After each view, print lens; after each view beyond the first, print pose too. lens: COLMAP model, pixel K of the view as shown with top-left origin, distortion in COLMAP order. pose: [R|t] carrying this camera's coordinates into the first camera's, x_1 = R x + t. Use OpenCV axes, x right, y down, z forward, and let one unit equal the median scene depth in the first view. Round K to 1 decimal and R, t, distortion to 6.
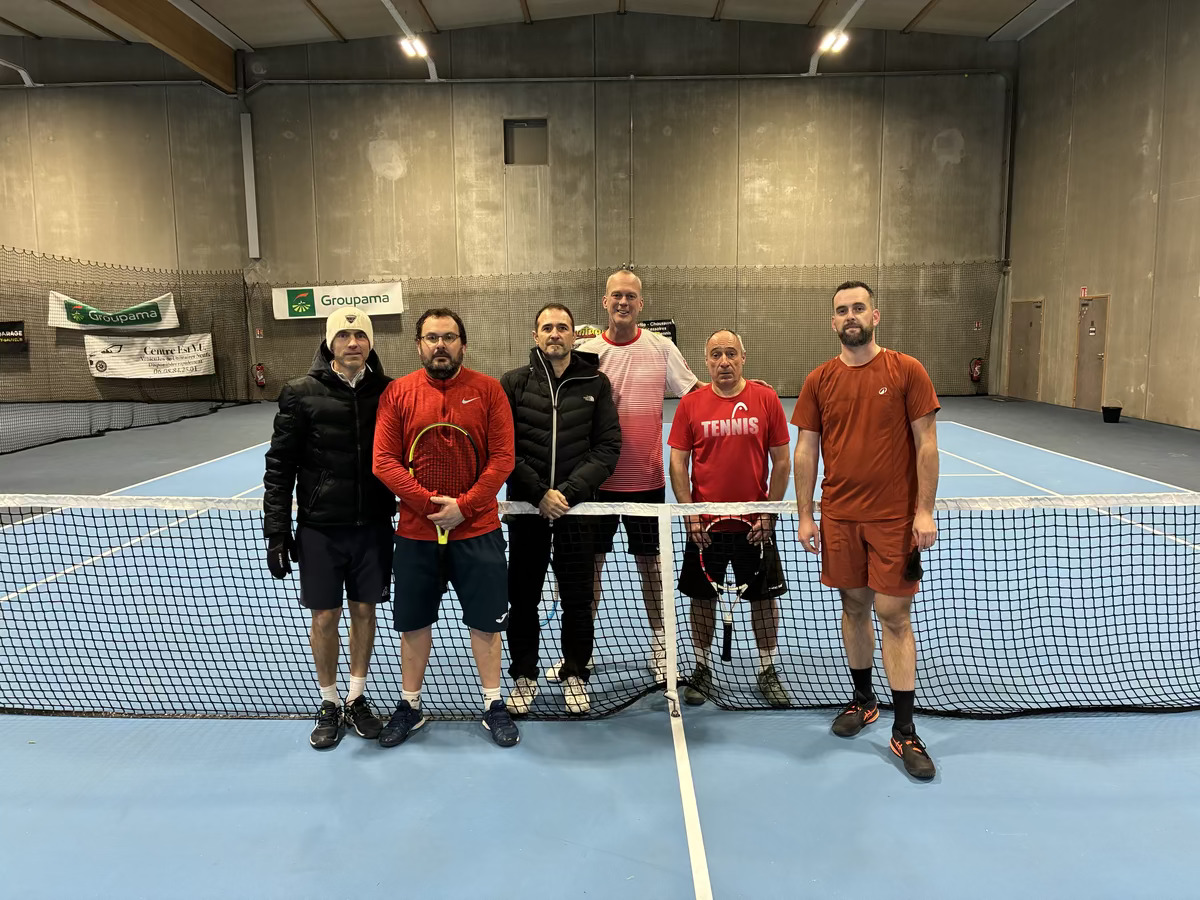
lens RADIAL K [[906.7, 0, 600.0], [0, 906.7, 450.0], [0, 0, 1]] dist [0.002544, 0.001315]
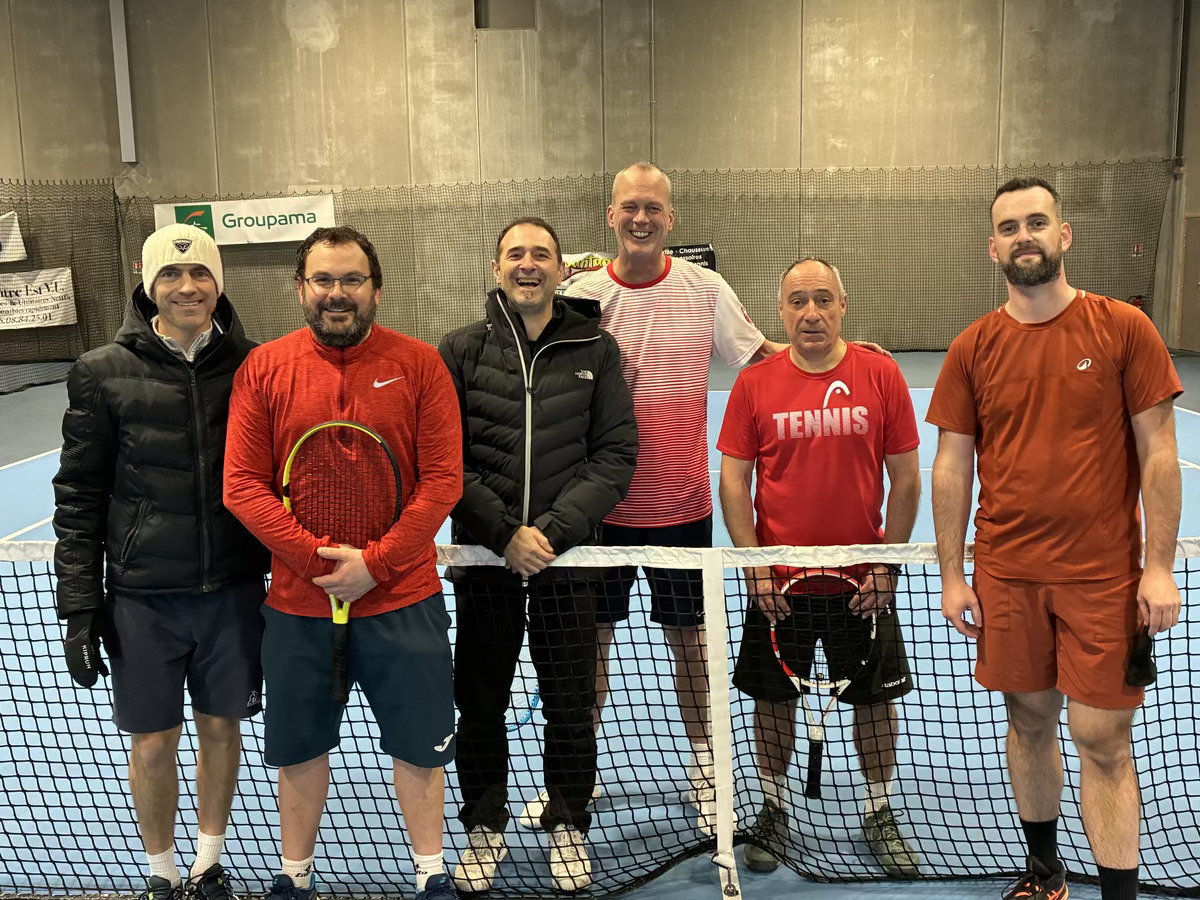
lens RADIAL K [[1221.9, 0, 598.3], [0, 1221.9, 427.6], [0, 0, 1]] dist [0.006415, 0.003698]
pose [[0.999933, -0.004701, -0.010561, 0.003960], [0.004758, 0.999974, 0.005354, -0.025489], [0.010535, -0.005404, 0.999930, 0.179961]]
